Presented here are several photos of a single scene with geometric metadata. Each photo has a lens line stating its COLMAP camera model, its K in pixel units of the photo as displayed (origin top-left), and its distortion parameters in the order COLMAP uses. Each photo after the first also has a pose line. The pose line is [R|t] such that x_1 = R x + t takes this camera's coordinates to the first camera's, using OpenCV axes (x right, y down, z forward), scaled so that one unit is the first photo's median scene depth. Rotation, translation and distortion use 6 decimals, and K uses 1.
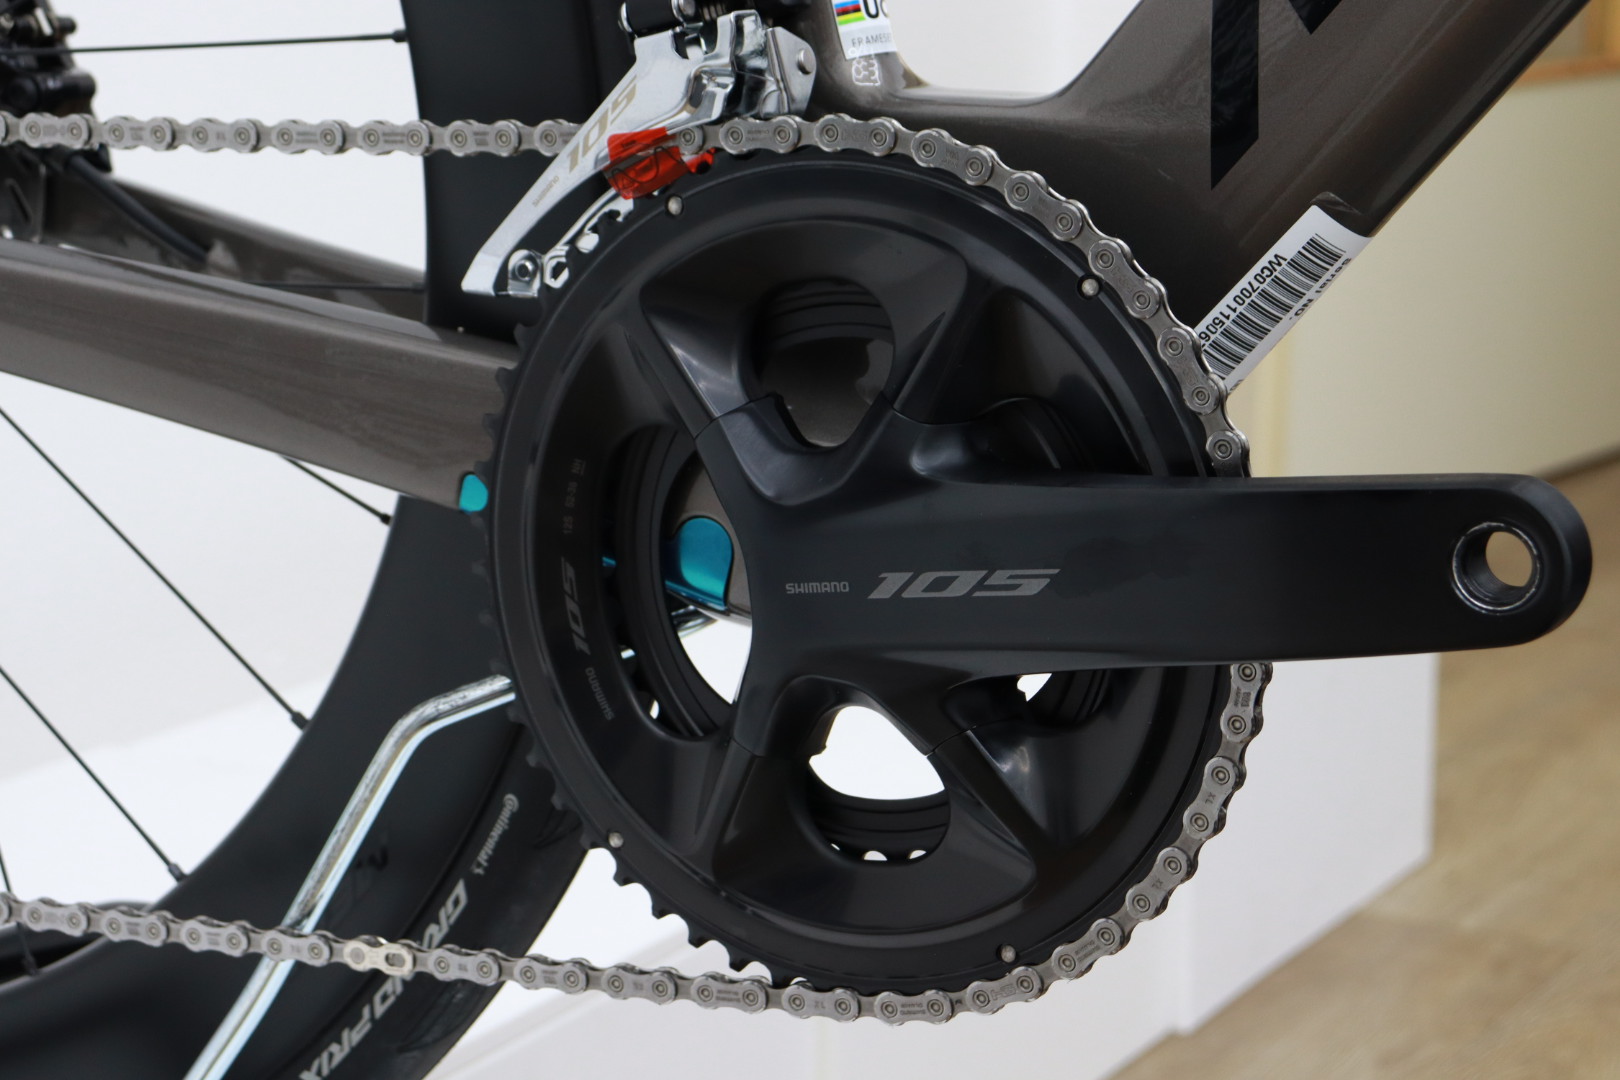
lens RADIAL K [[3763.3, 0, 809.6], [0, 3763.3, 539.3], [0, 0, 1]] dist [0.429069, 0.000000]
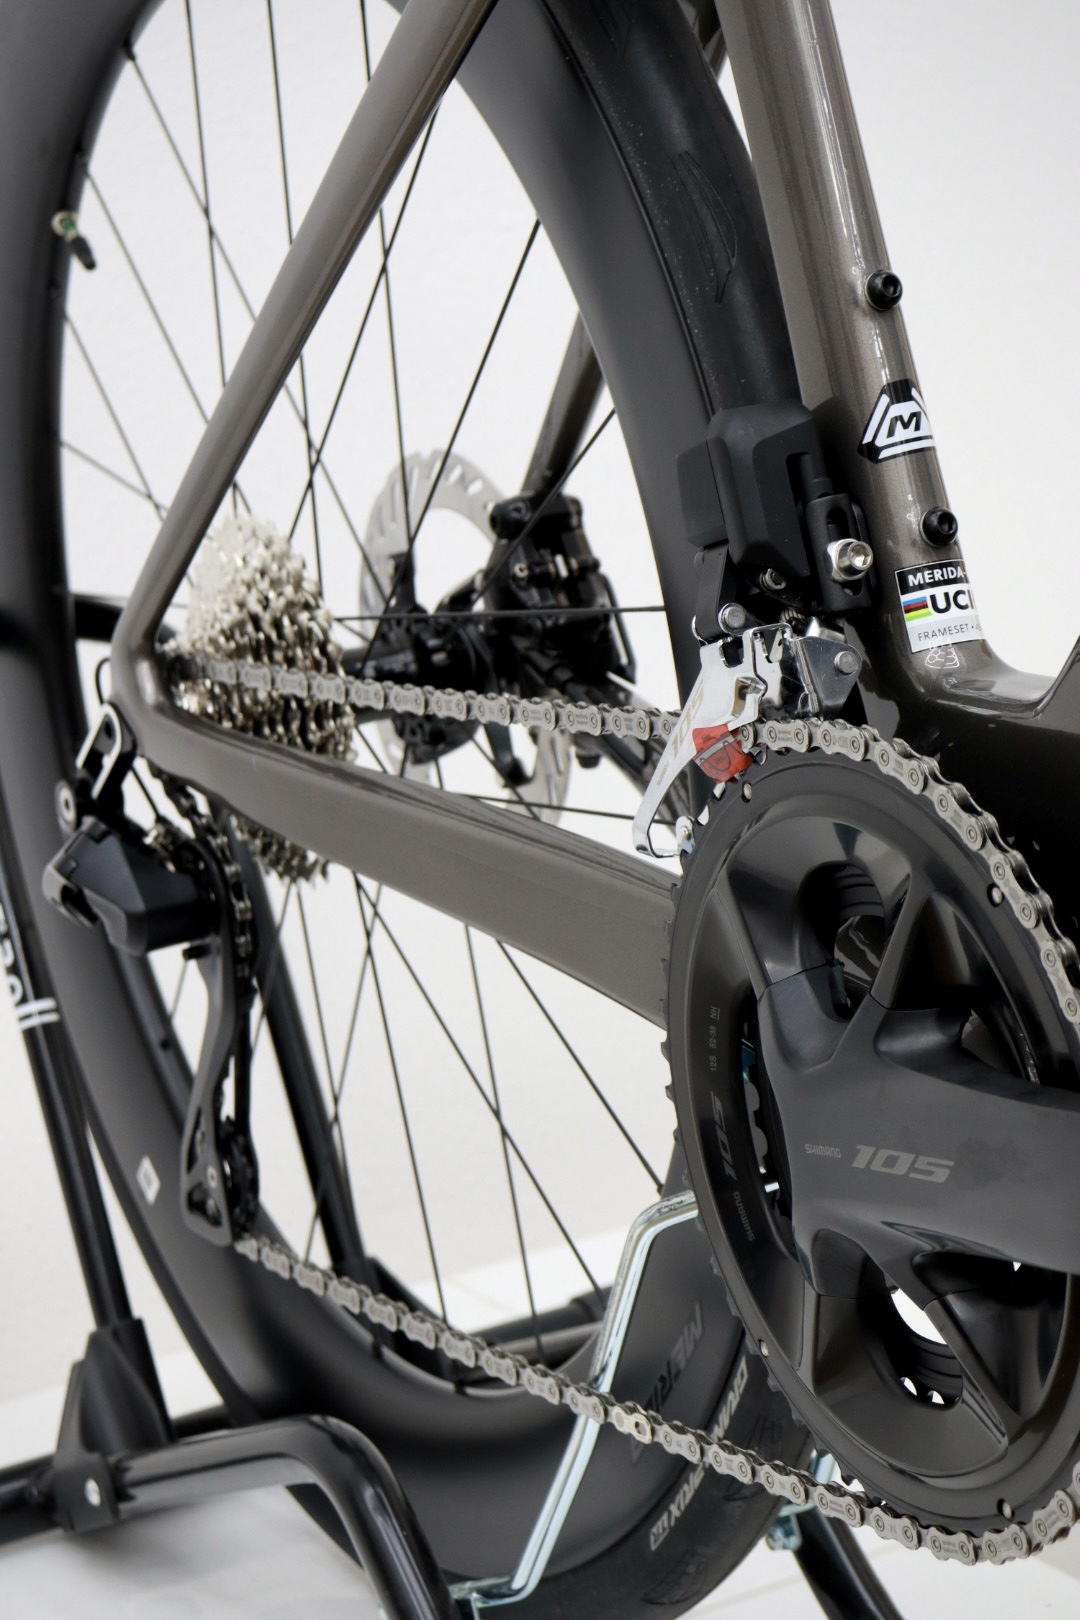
lens RADIAL K [[3763.3, 0, 538.5], [0, 3763.3, 809.8], [0, 0, 1]] dist [0.429069, 0.000000]
pose [[0.841193, 0.016162, -0.540494, 0.503517], [0.000139, 0.999547, 0.030106, -0.114345], [0.540735, -0.025400, 0.840809, 0.034984]]
